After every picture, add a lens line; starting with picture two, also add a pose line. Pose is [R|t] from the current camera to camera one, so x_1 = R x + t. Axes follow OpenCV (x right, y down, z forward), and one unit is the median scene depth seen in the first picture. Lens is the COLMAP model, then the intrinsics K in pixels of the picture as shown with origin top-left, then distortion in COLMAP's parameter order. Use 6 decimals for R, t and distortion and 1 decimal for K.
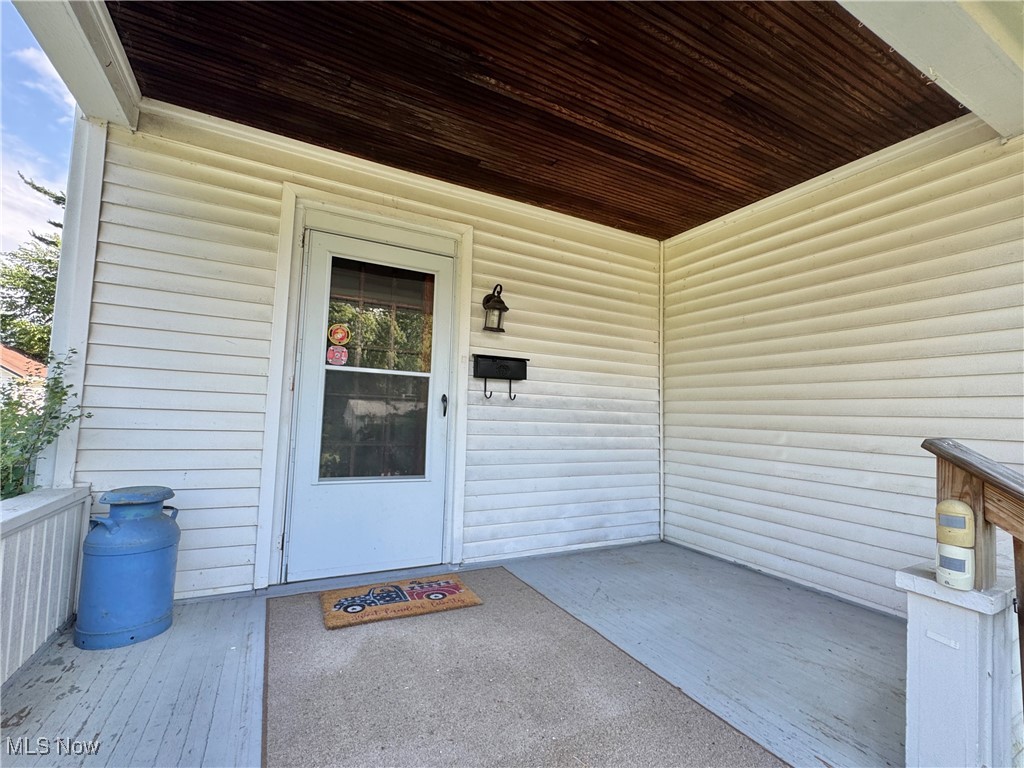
lens RADIAL K [[443.7, 0, 512.0], [0, 443.7, 384.0], [0, 0, 1]] dist [-0.000275, 0.000184]
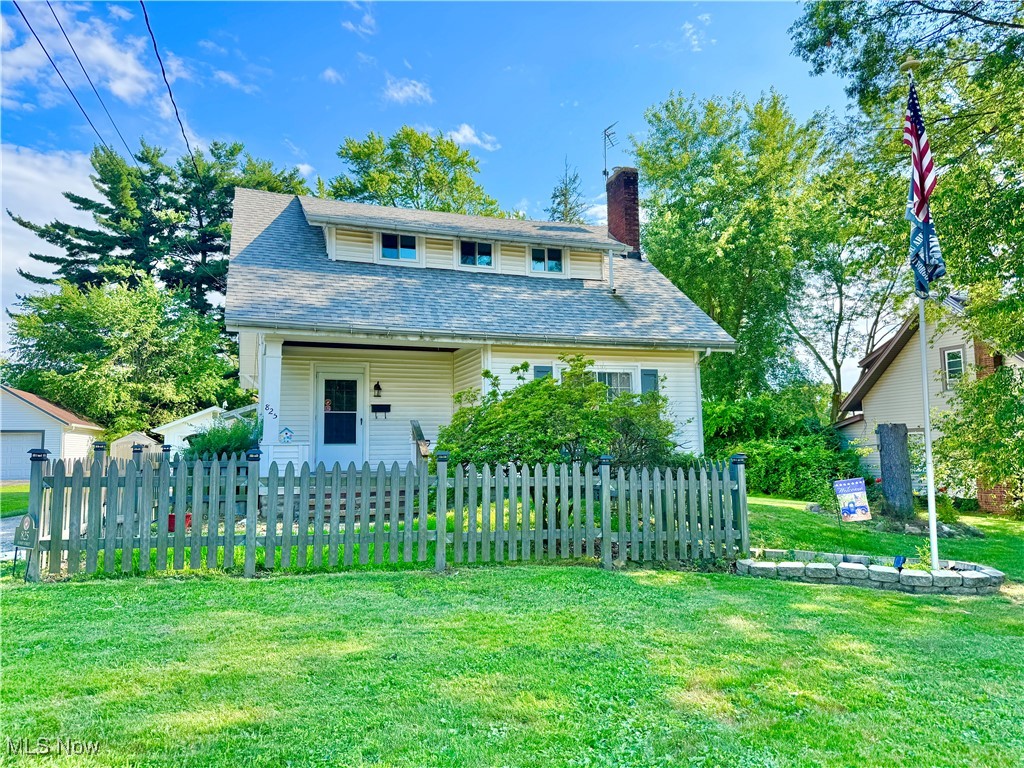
lens RADIAL K [[719.5, 0, 516.9], [0, 719.5, 388.3], [0, 0, 1]] dist [0.079281, -0.107032]
pose [[0.989061, -0.054977, -0.136880, 1.569400], [0.052437, 0.998380, -0.022101, -0.015952], [0.137873, 0.014682, 0.990341, -3.730391]]
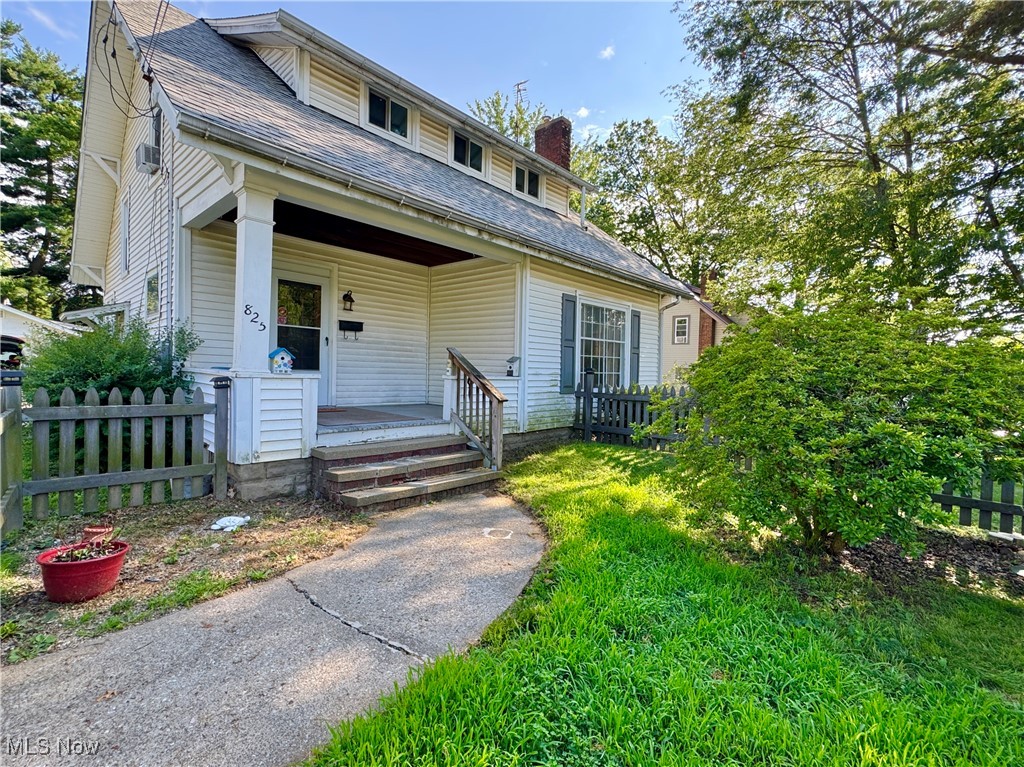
lens RADIAL K [[443.7, 0, 512.0], [0, 443.7, 383.5], [0, 0, 1]] dist [-0.000275, 0.000184]
pose [[0.938982, -0.012888, 0.343725, -0.037854], [-0.027771, 0.993195, 0.113103, -0.023654], [-0.342844, -0.115747, 0.932234, -1.512651]]
